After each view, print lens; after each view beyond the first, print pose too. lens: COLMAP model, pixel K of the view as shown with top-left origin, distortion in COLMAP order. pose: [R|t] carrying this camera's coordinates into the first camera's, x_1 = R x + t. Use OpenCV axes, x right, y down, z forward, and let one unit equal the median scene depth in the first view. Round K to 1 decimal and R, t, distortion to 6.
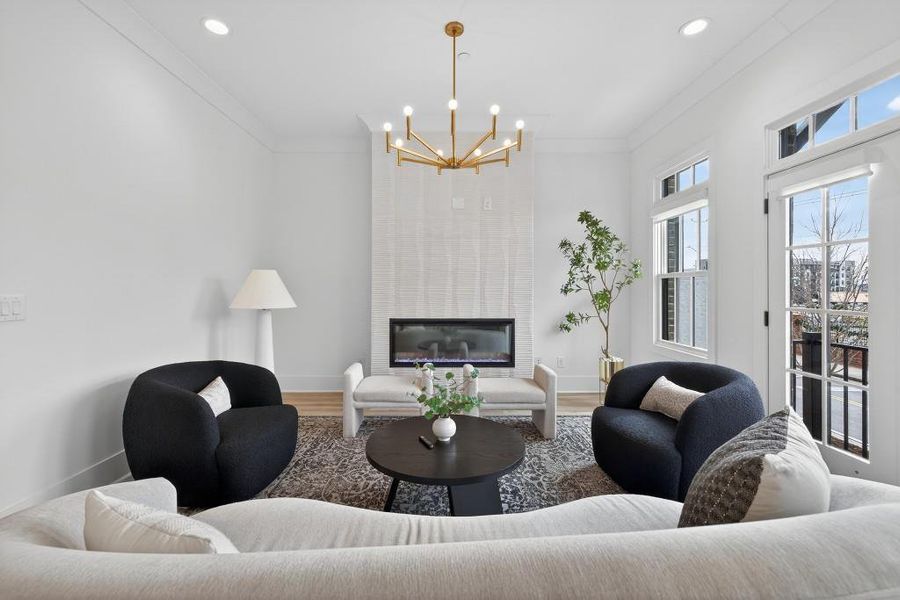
lens RADIAL K [[377.6, 0, 446.8], [0, 377.6, 286.7], [0, 0, 1]] dist [0.008442, -0.000002]
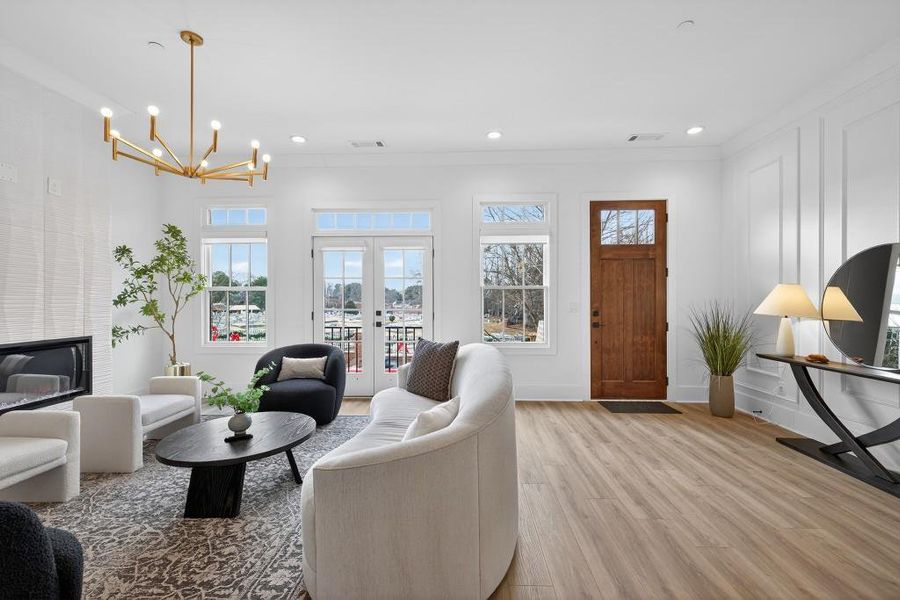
lens RADIAL K [[375.2, 0, 452.0], [0, 375.2, 301.5], [0, 0, 1]] dist [0.001999, -0.000110]
pose [[0.034621, -0.007203, 0.999375, -0.616921], [-0.002942, 0.999969, 0.007309, 0.001070], [-0.999396, -0.003193, 0.034599, 0.184863]]
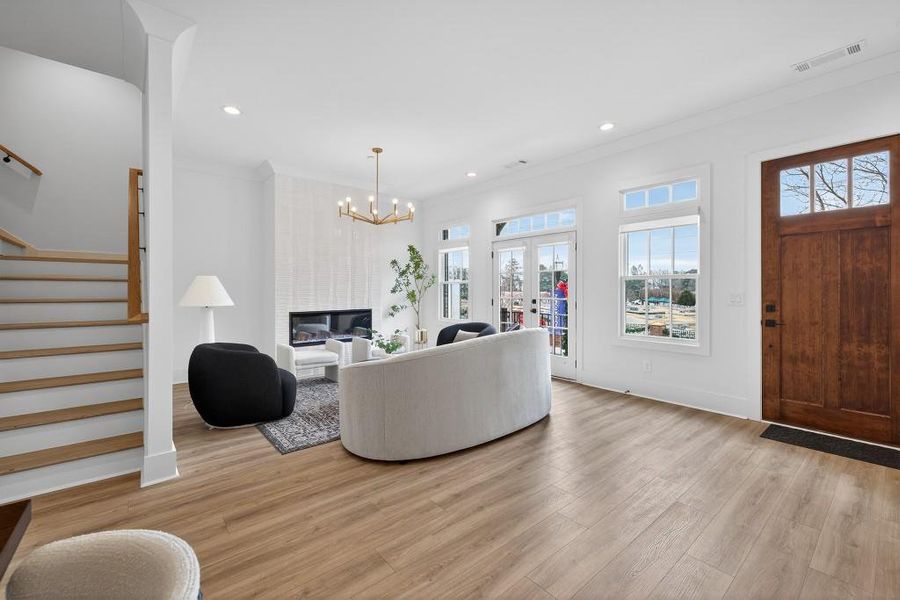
lens RADIAL K [[375.8, 0, 449.4], [0, 375.8, 294.8], [0, 0, 1]] dist [0.003210, 0.000038]
pose [[0.765275, -0.012734, 0.643578, -0.587918], [0.001405, 0.999835, 0.018113, -0.003232], [-0.643702, -0.012957, 0.765166, -0.418839]]
